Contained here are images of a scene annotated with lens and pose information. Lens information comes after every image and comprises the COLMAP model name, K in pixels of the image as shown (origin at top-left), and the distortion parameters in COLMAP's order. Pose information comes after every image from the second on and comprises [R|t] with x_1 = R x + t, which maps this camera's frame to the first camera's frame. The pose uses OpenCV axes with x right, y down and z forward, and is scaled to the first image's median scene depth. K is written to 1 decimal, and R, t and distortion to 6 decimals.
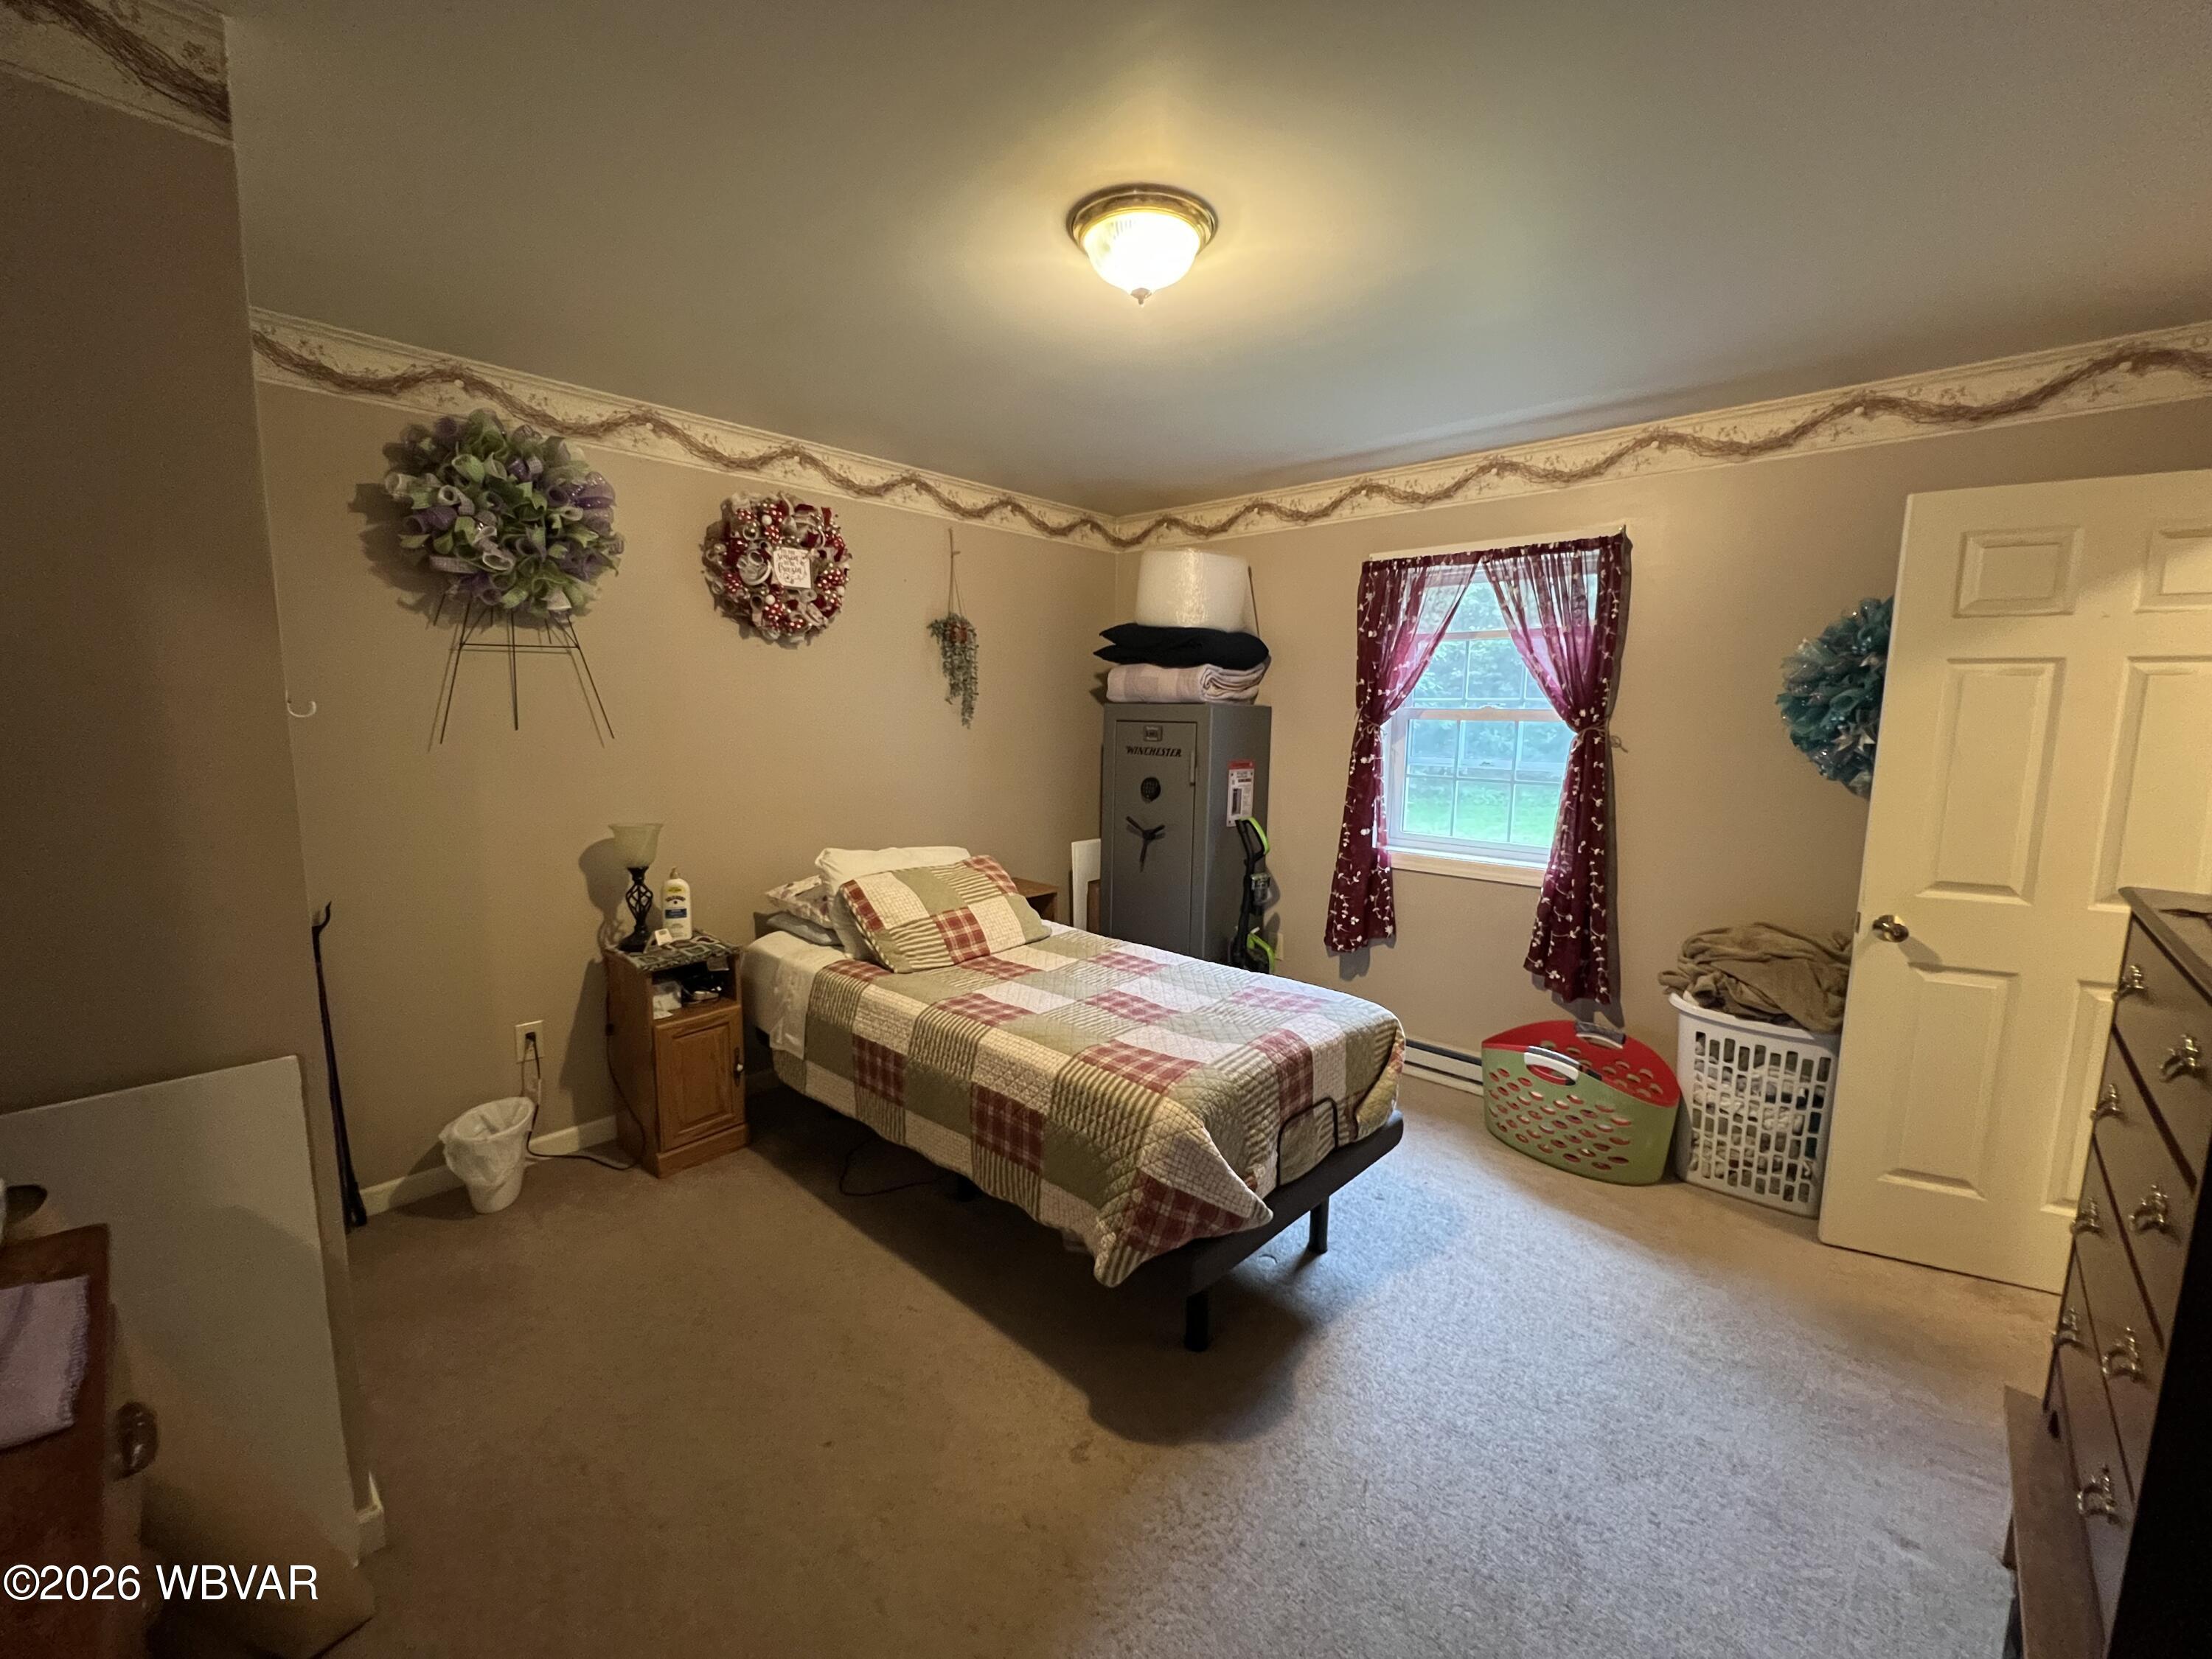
lens RADIAL K [[901.2, 0, 1100.0], [0, 901.2, 828.3], [0, 0, 1]] dist [-0.001796, -0.000194]
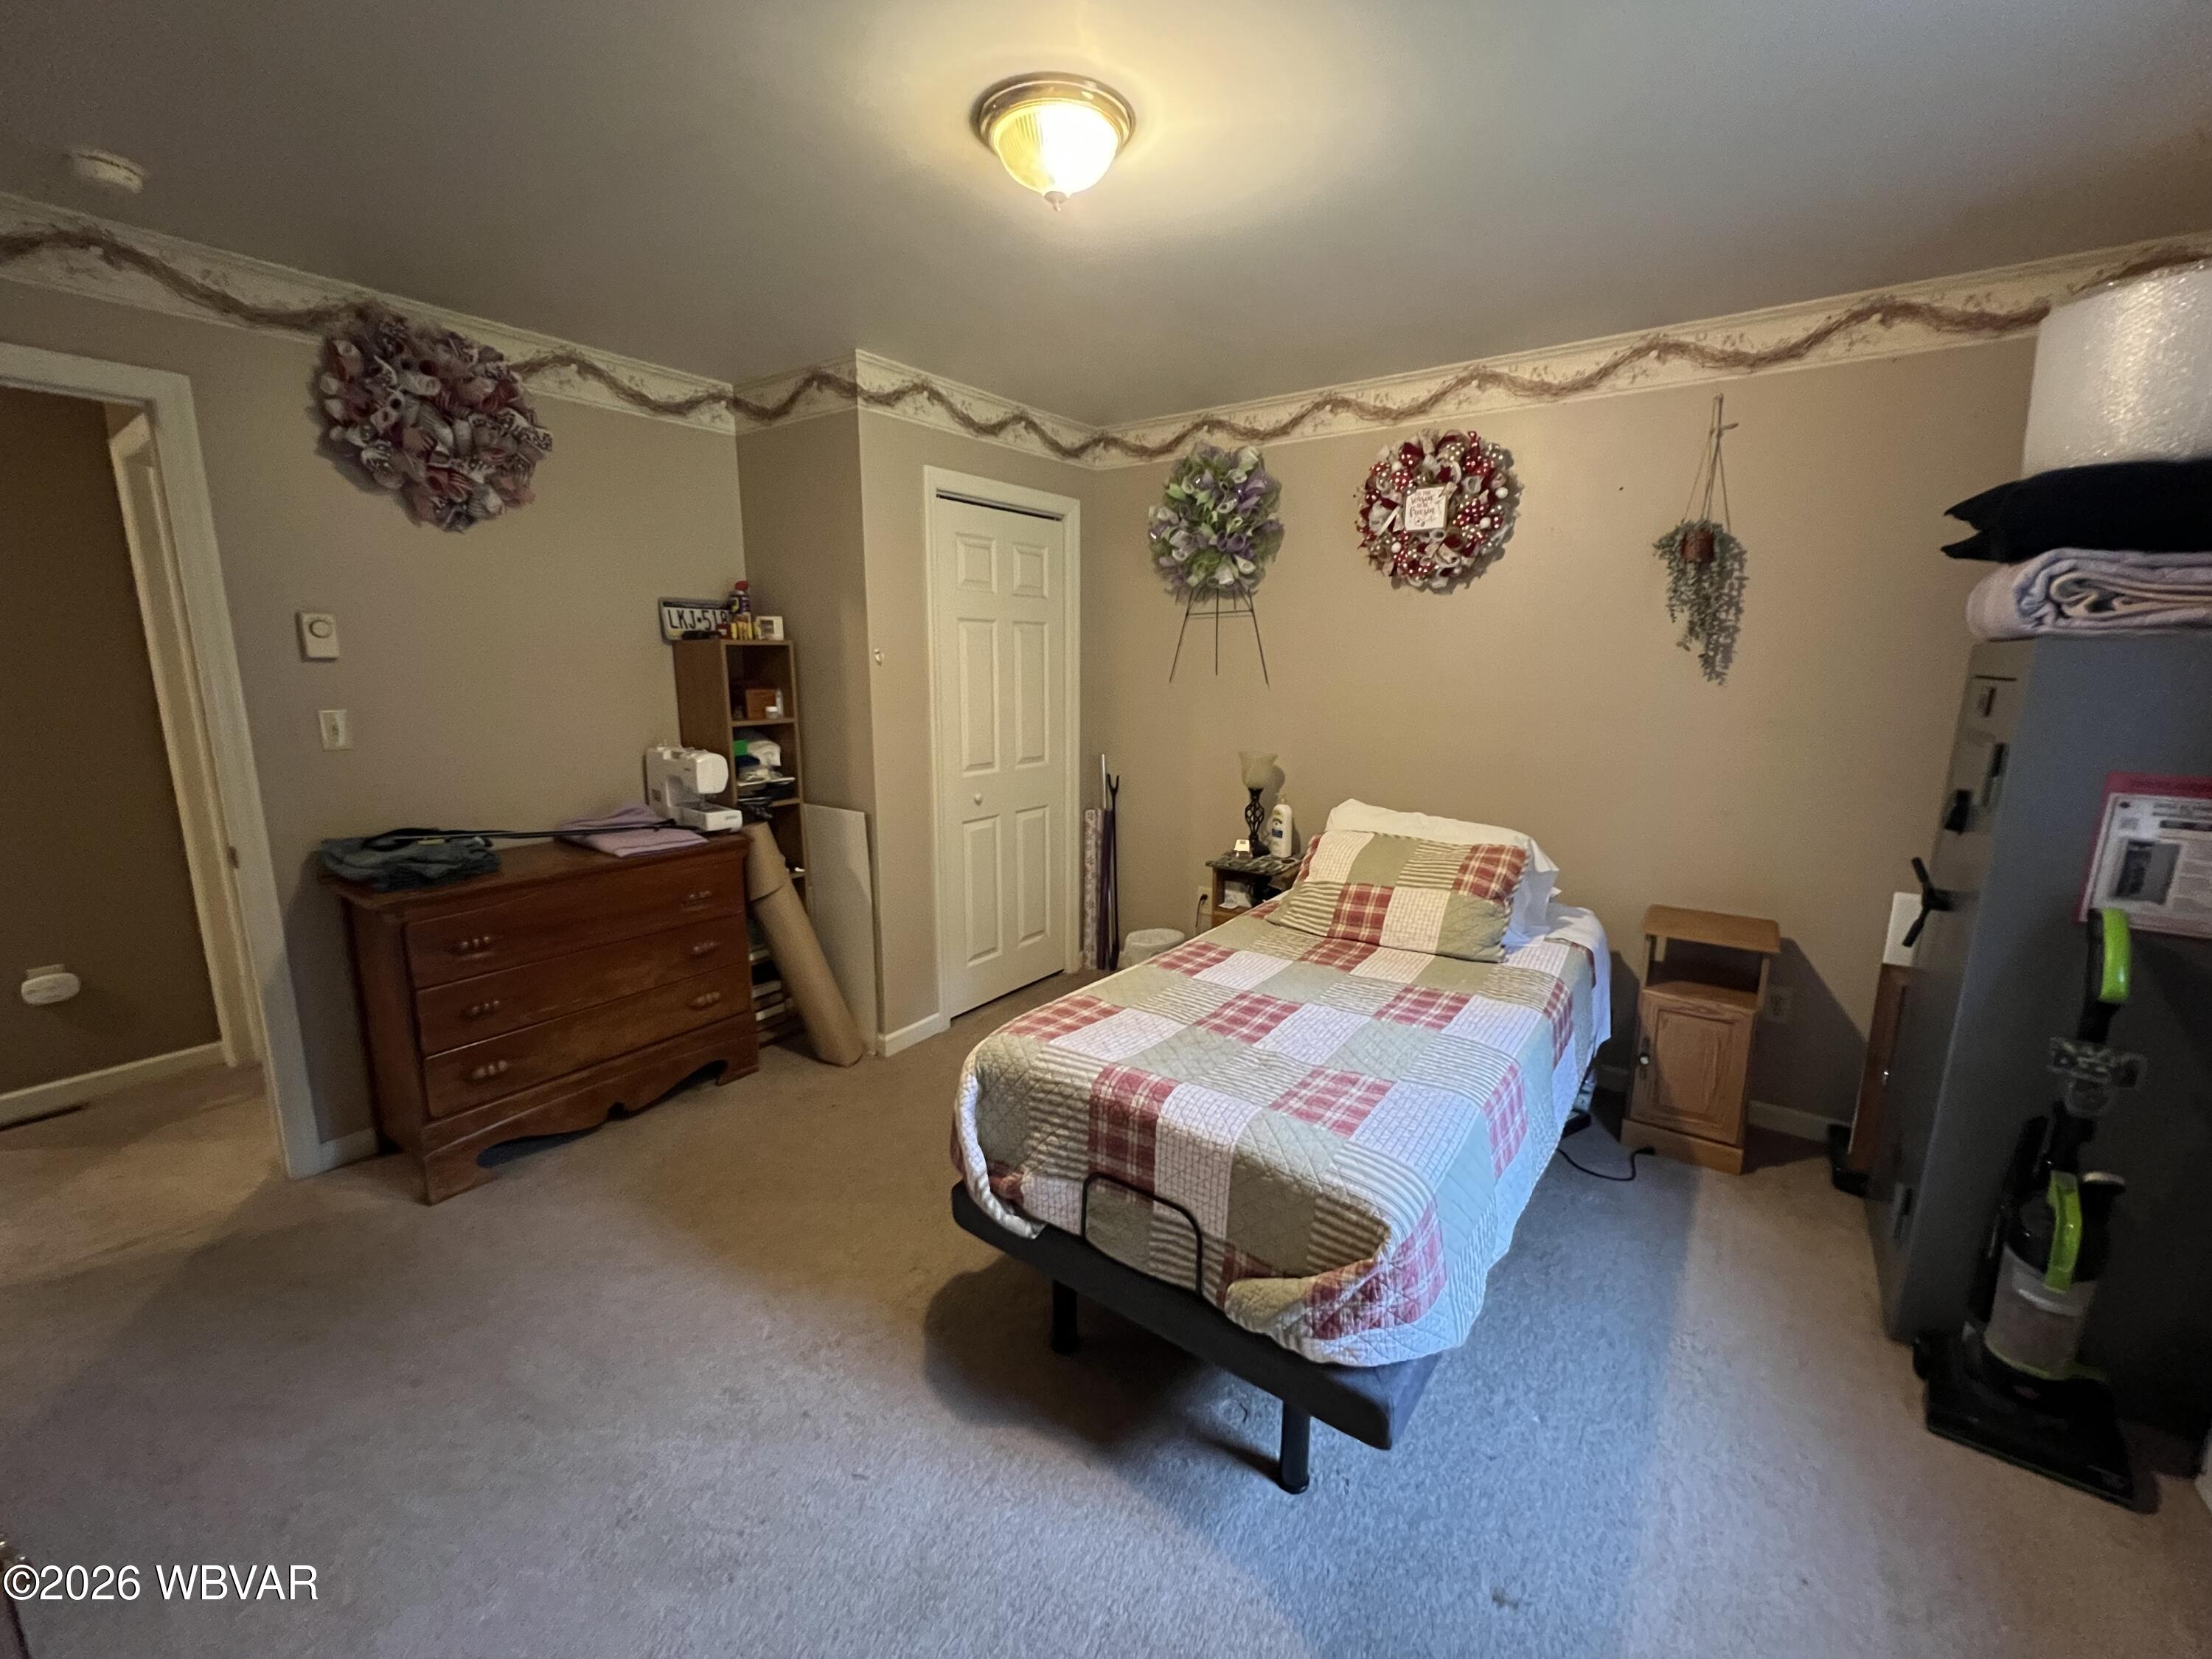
lens RADIAL K [[901.2, 0, 1100.0], [0, 901.2, 828.3], [0, 0, 1]] dist [-0.001796, -0.000194]
pose [[0.119811, 0.174584, -0.977326, 0.686878], [-0.131725, 0.978509, 0.158647, -0.071781], [0.984019, 0.109731, 0.140233, 0.632697]]
